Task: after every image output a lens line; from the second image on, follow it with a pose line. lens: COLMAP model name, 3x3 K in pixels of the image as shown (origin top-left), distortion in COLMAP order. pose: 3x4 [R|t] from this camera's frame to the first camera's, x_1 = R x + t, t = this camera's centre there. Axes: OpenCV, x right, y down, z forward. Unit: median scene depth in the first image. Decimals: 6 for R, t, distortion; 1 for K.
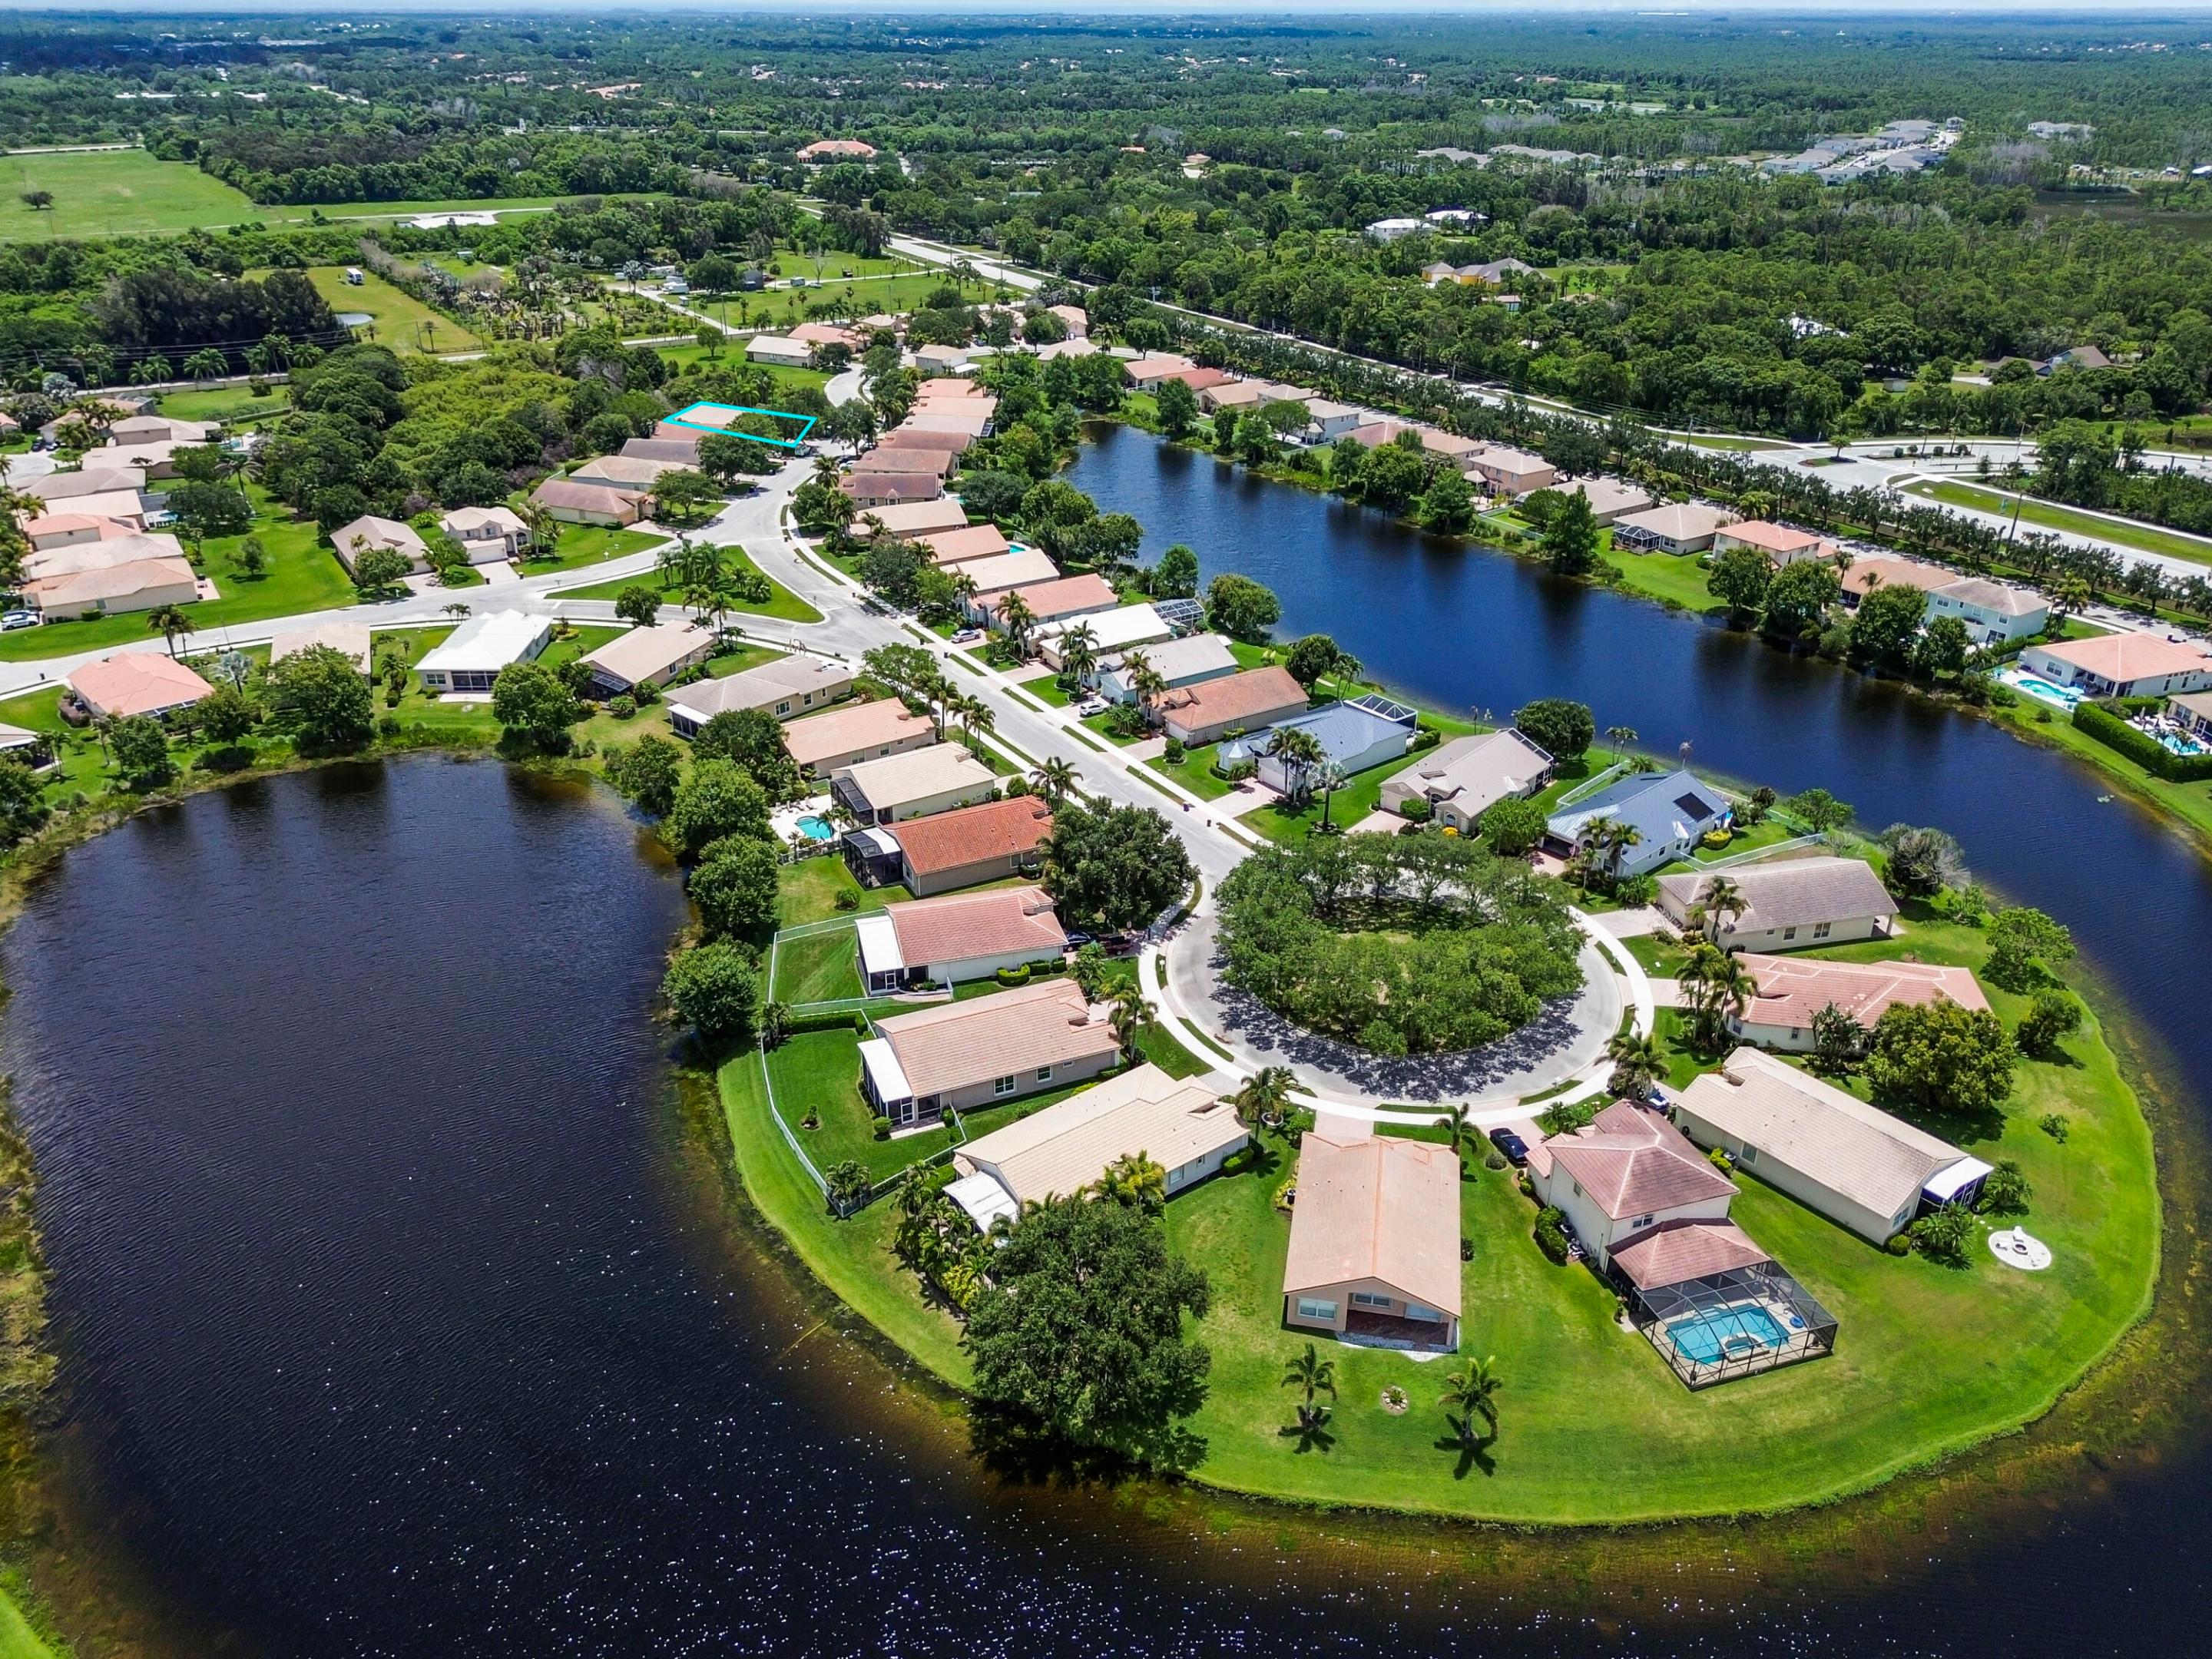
lens RADIAL K [[1562.6, 0, 1112.4], [0, 1562.6, 775.5], [0, 0, 1]] dist [0.058710, -0.057643]
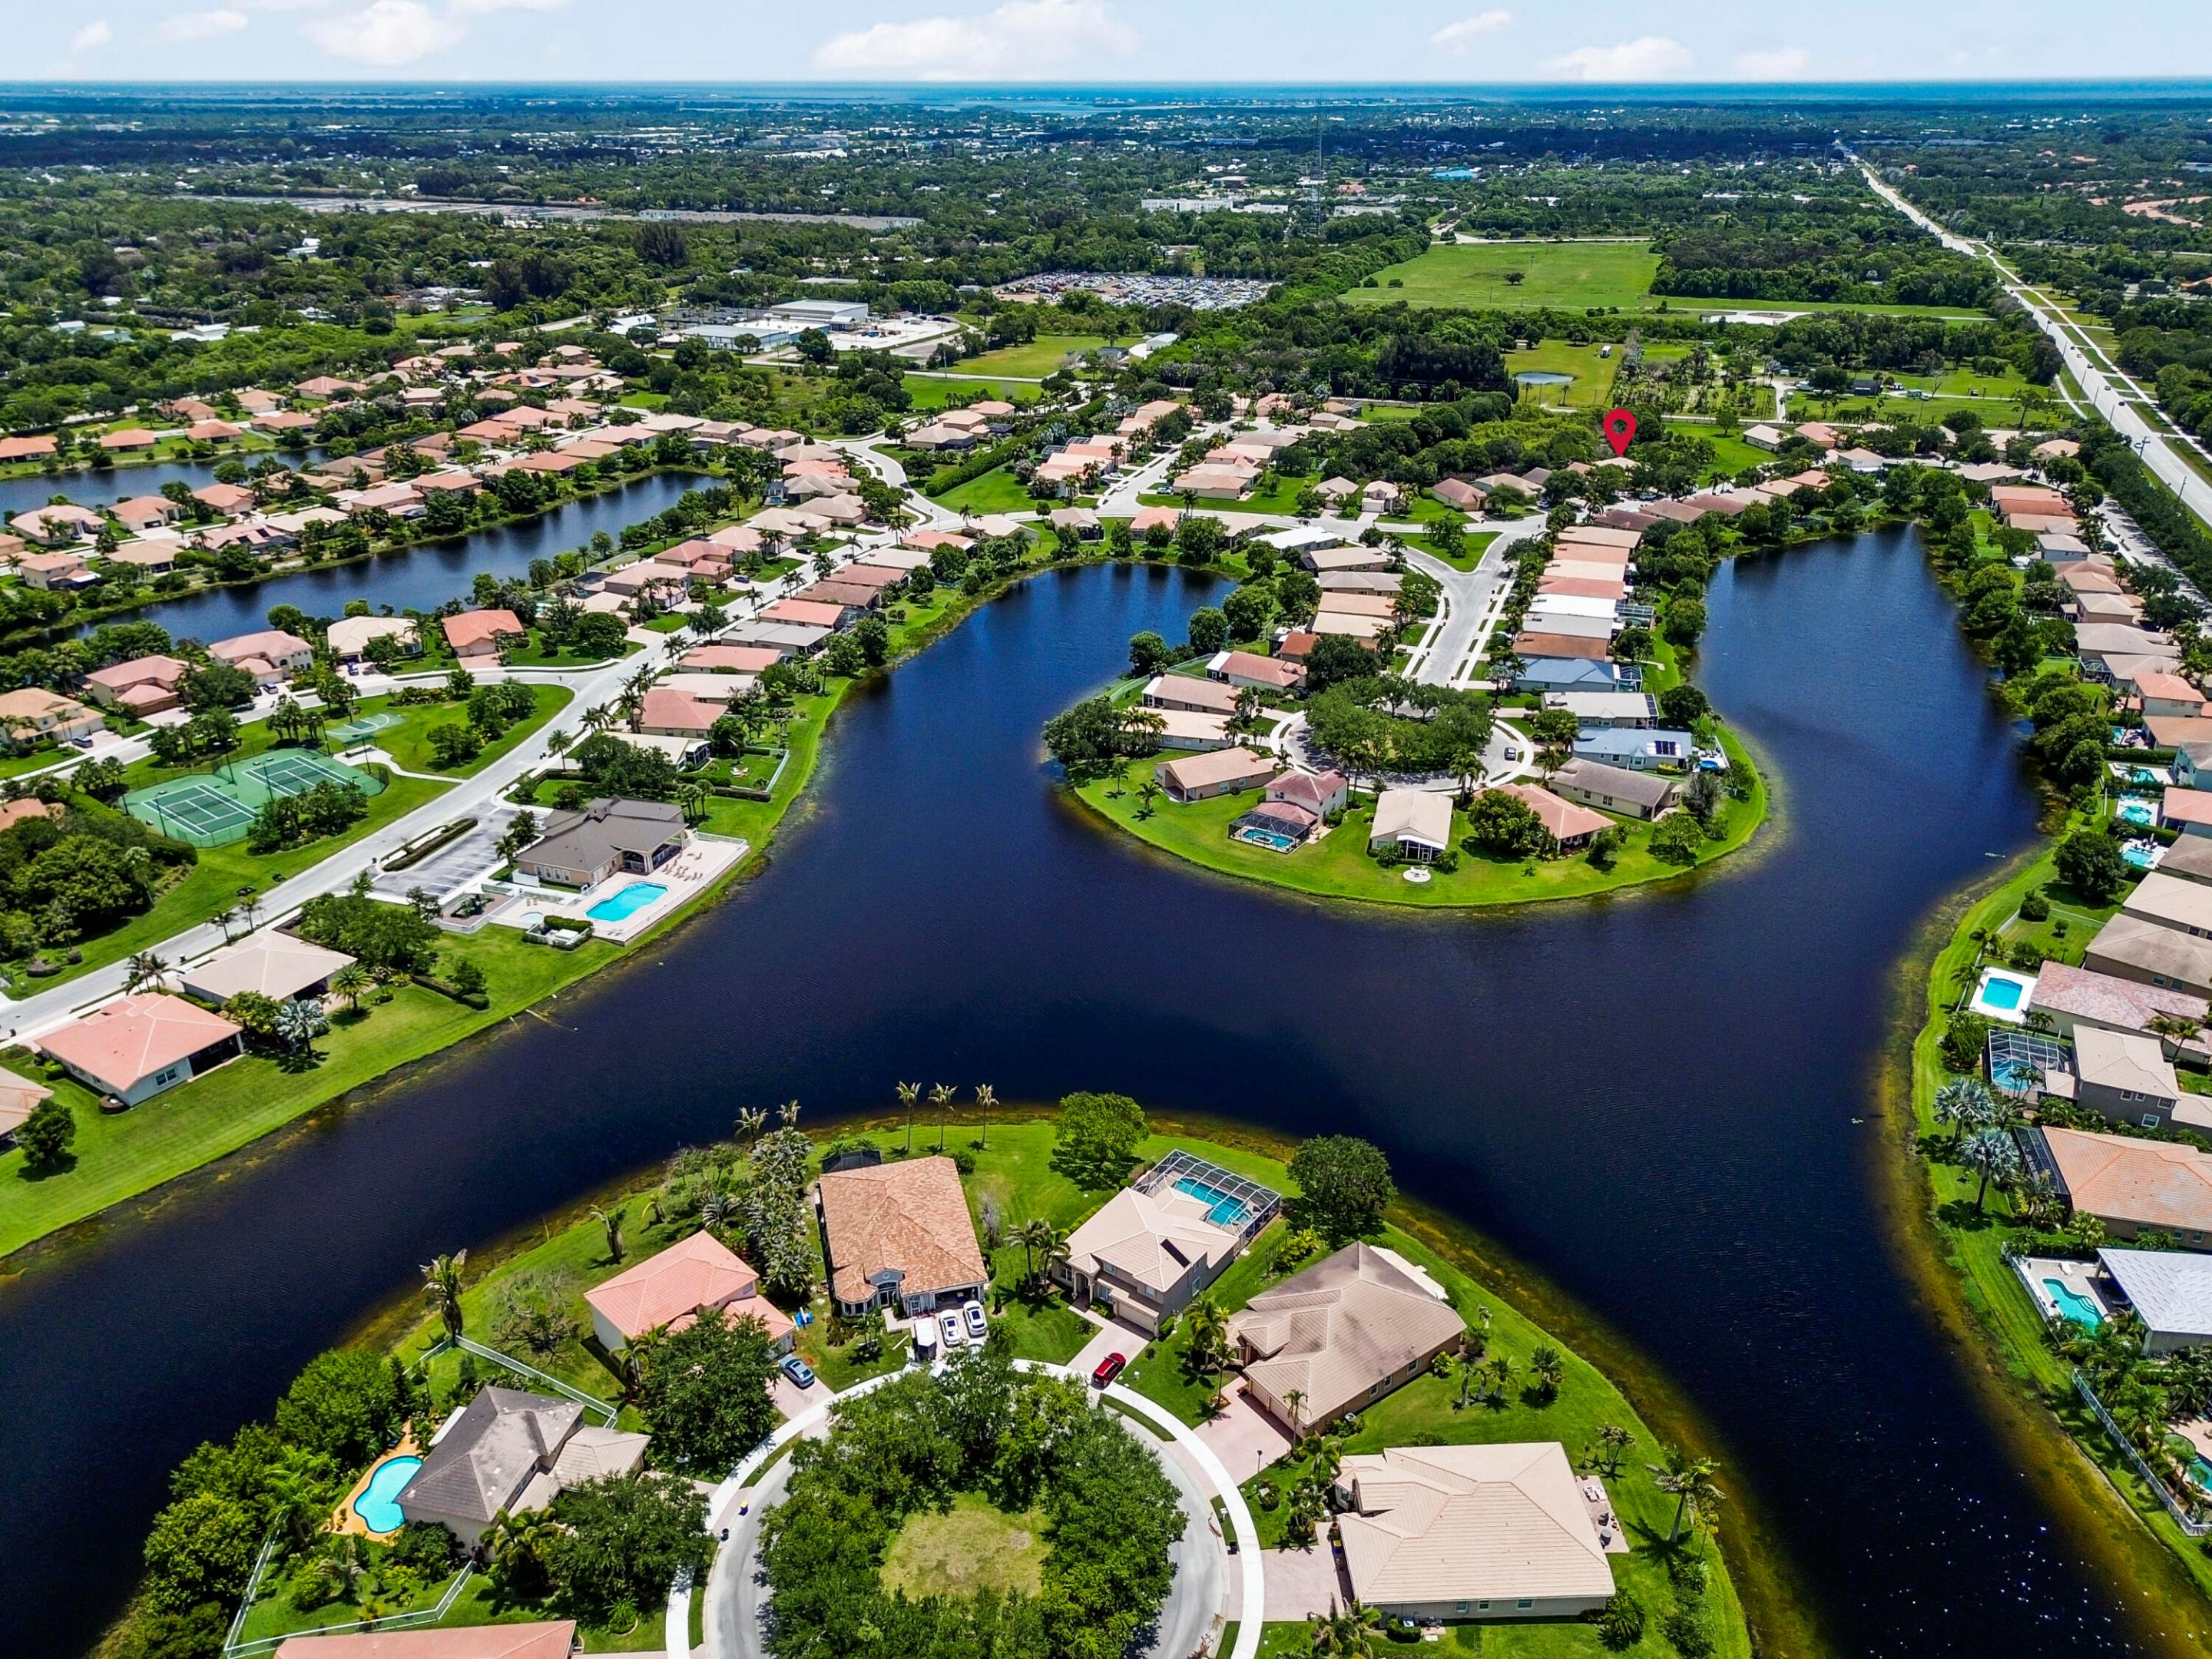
lens RADIAL K [[1562.6, 0, 1112.4], [0, 1562.6, 775.5], [0, 0, 1]] dist [0.058710, -0.057643]
pose [[0.594414, 0.313624, -0.740481, 0.586139], [-0.345924, 0.930986, 0.116624, 0.024003], [0.725954, 0.186828, 0.661881, -0.221158]]
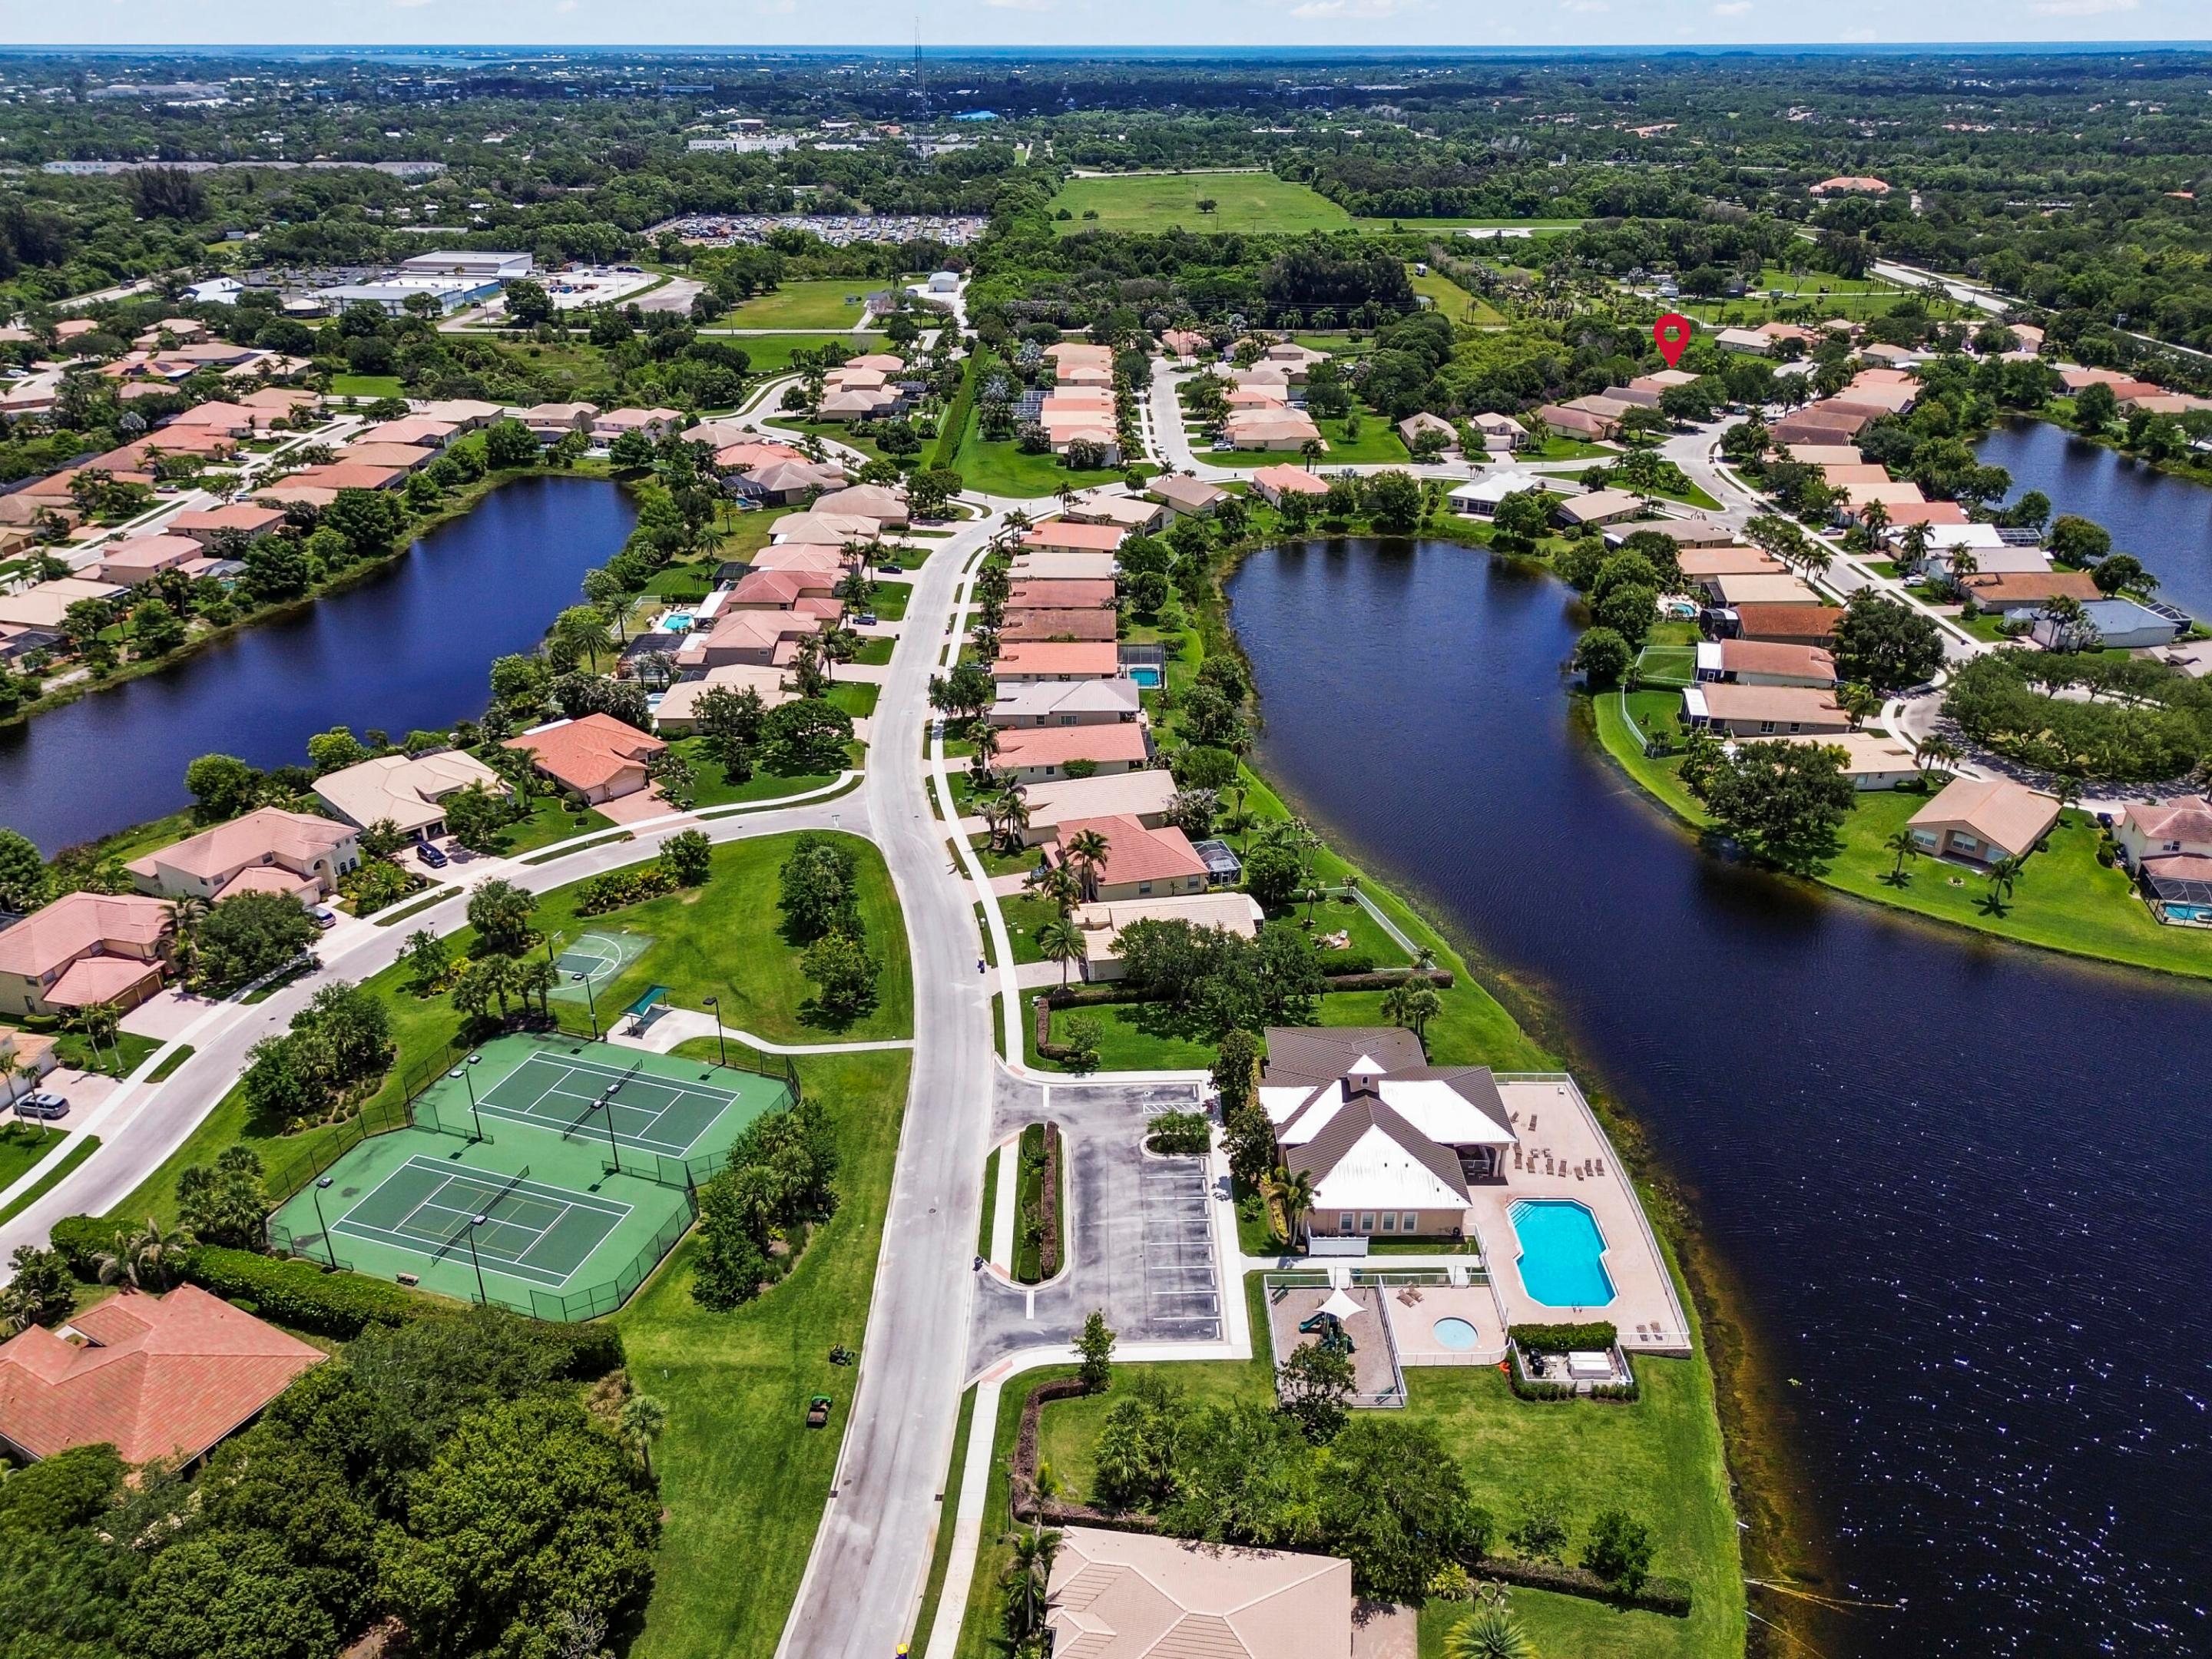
lens RADIAL K [[1562.6, 0, 1112.4], [0, 1562.6, 775.5], [0, 0, 1]] dist [0.058710, -0.057643]
pose [[0.834759, 0.224520, -0.502761, 0.073622], [-0.235219, 0.970987, 0.043072, 0.124191], [0.497845, 0.082305, 0.863352, -0.283396]]
